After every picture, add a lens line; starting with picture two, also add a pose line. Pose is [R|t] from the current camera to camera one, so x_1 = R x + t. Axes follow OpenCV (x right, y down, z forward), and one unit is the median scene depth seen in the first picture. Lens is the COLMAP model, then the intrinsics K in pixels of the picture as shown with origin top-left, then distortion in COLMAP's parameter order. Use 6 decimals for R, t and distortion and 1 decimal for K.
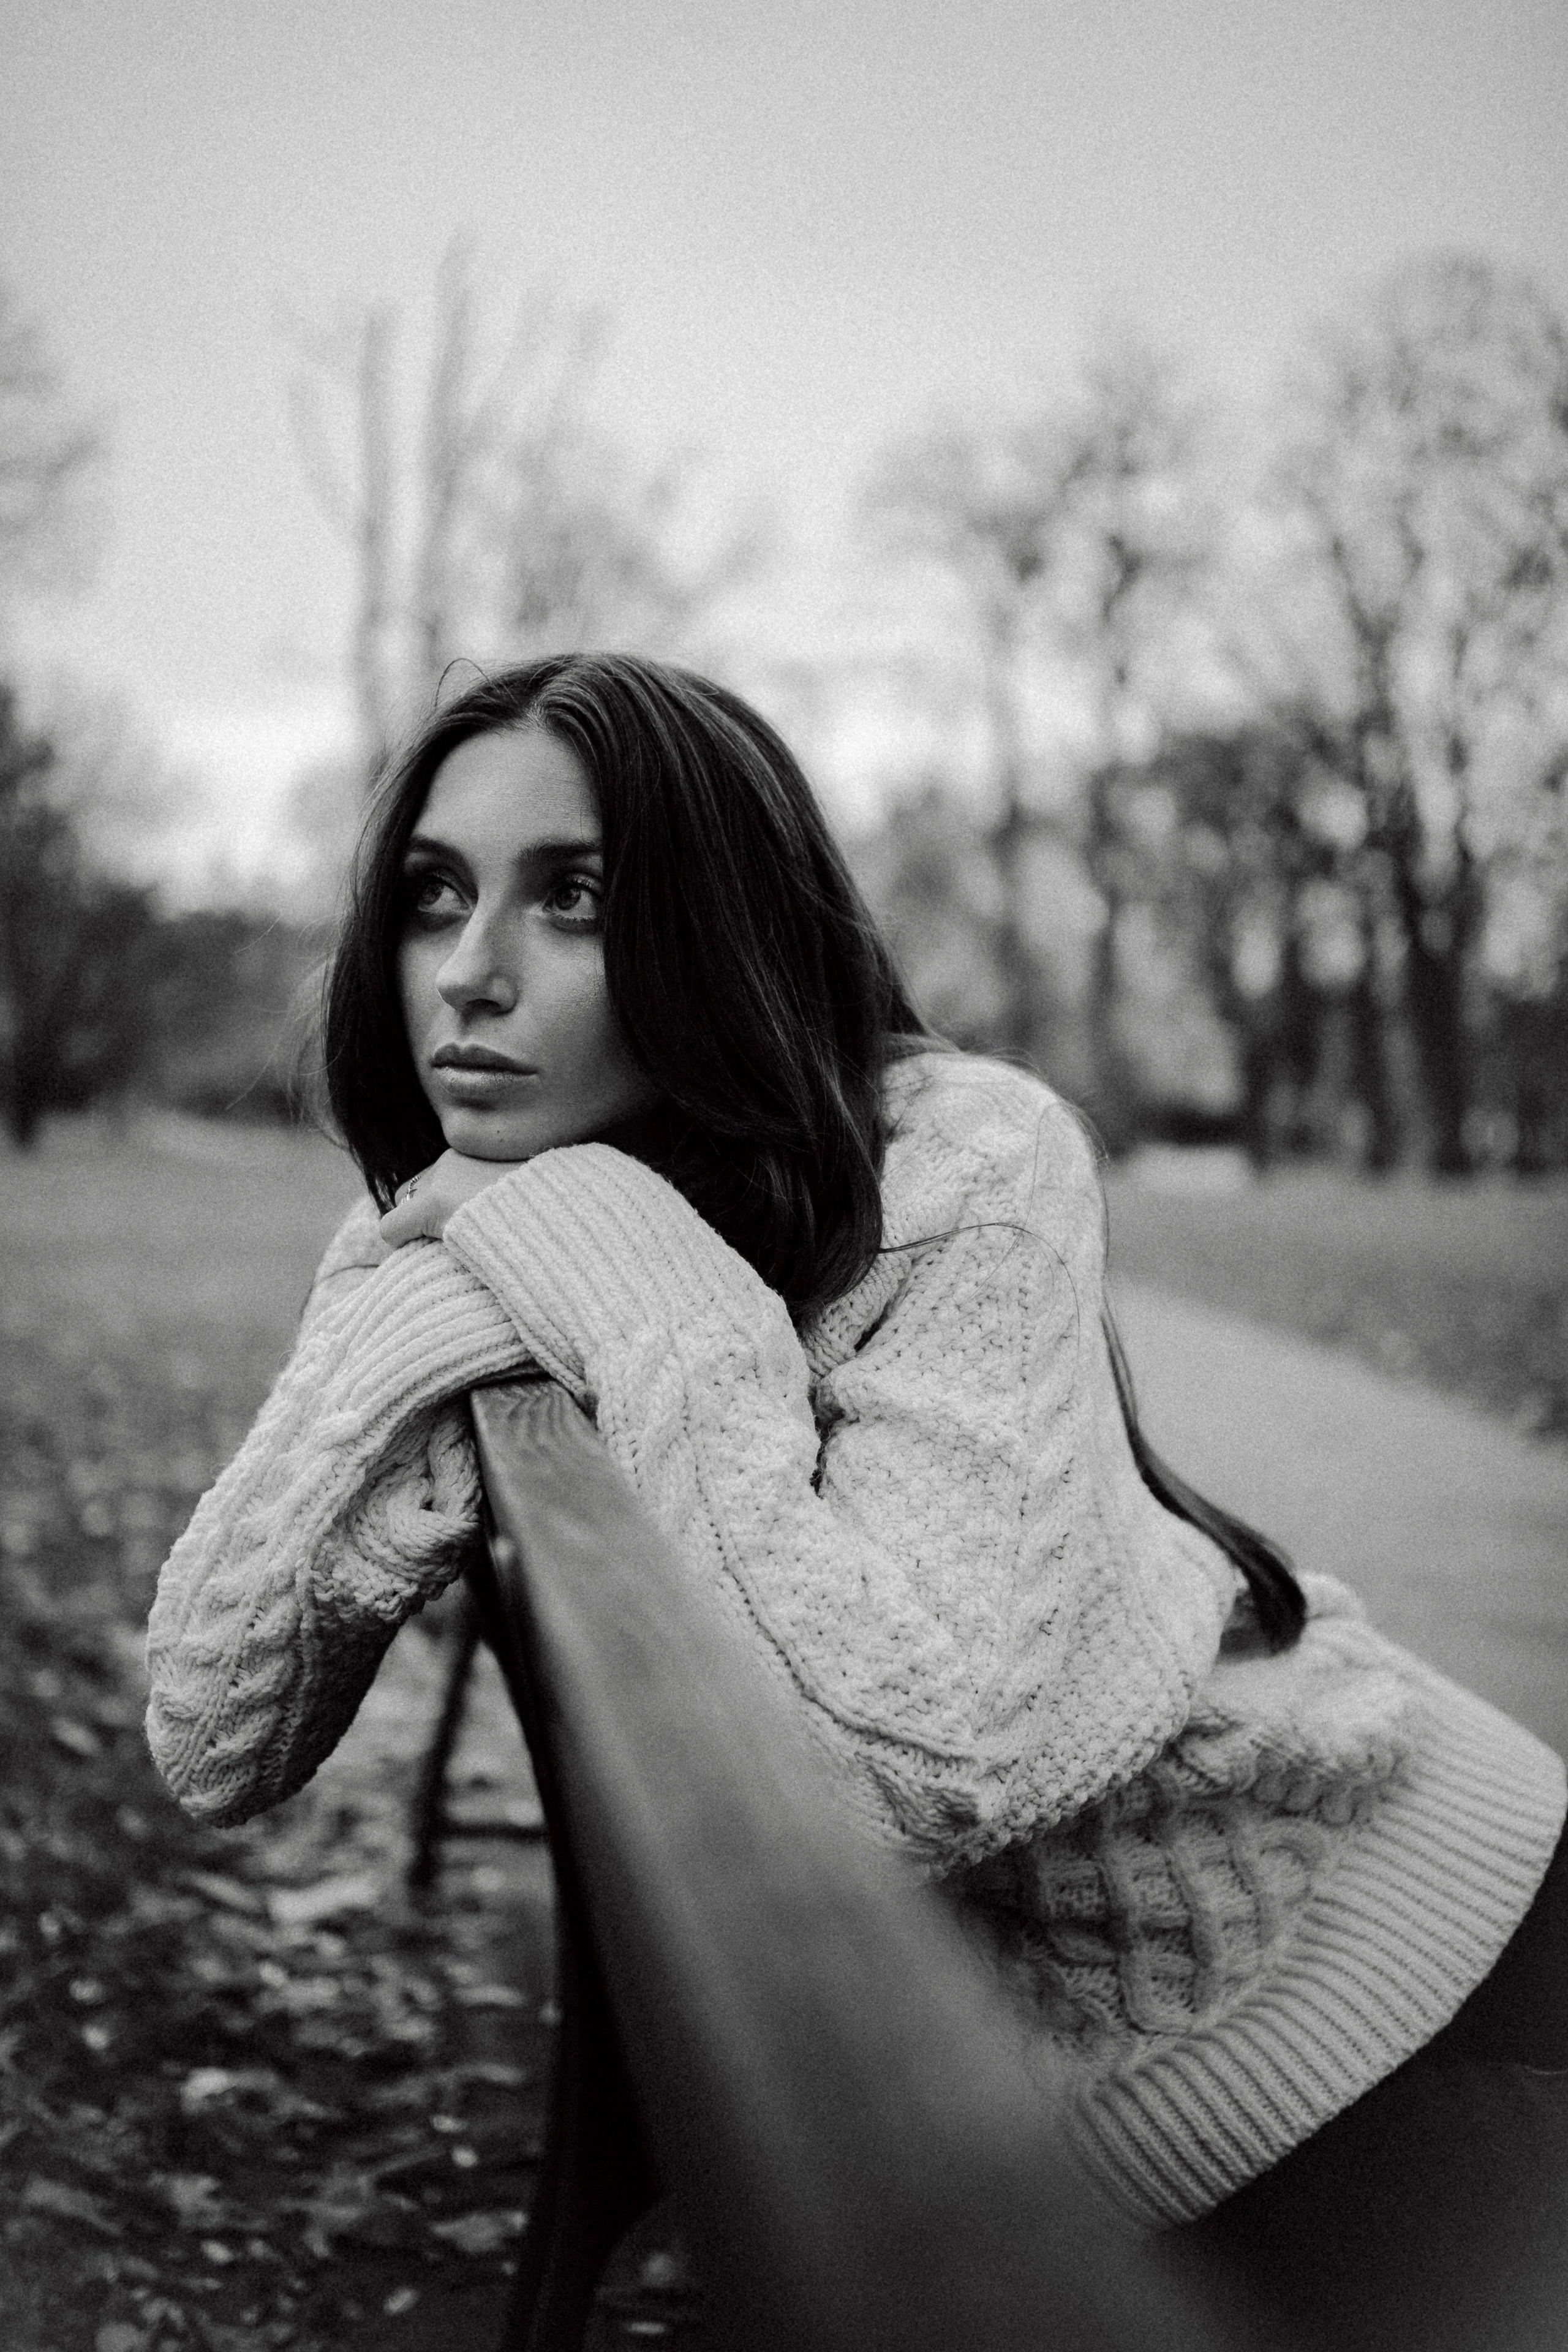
lens RADIAL K [[2593.7, 0, 772.4], [0, 2593.7, 1156.7], [0, 0, 1]] dist [-0.008051, 0.021078]
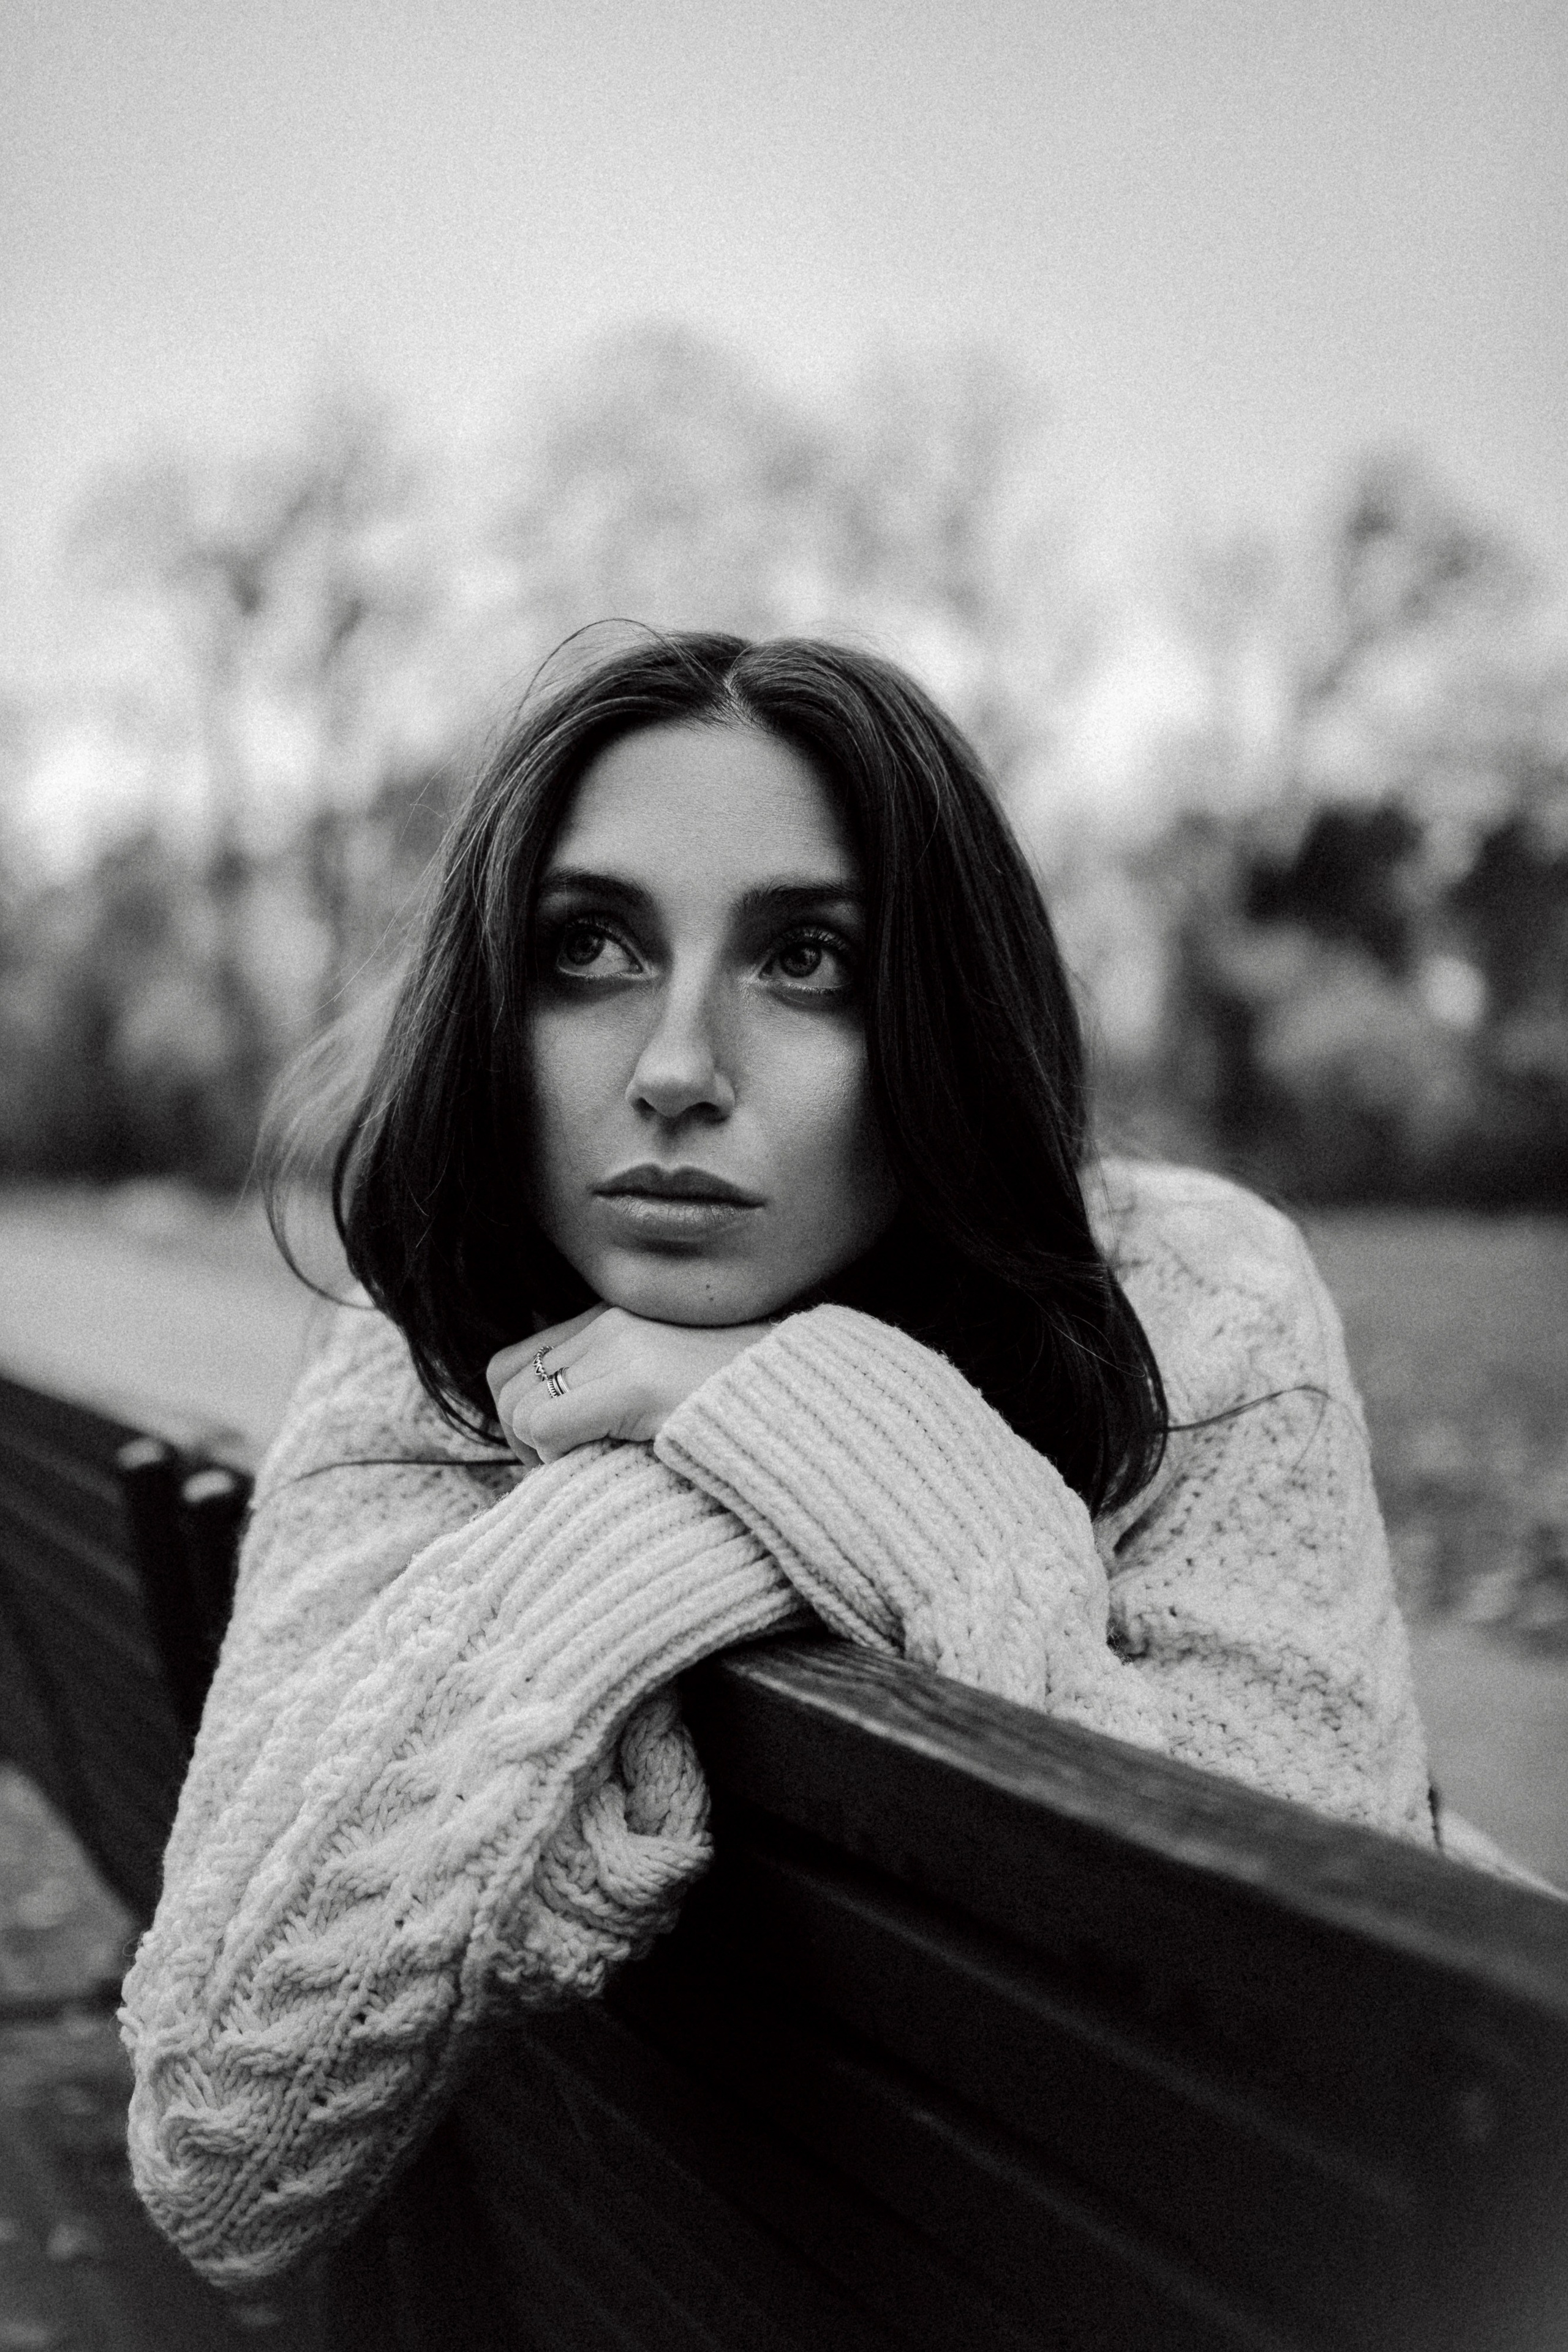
lens RADIAL K [[2579.7, 0, 786.8], [0, 2579.7, 1170.0], [0, 0, 1]] dist [-0.020176, 0.023795]
pose [[0.953569, -0.011269, 0.300965, -0.293690], [0.014423, 0.999862, -0.008260, -0.035260], [-0.300831, 0.012217, 0.953599, 0.313925]]
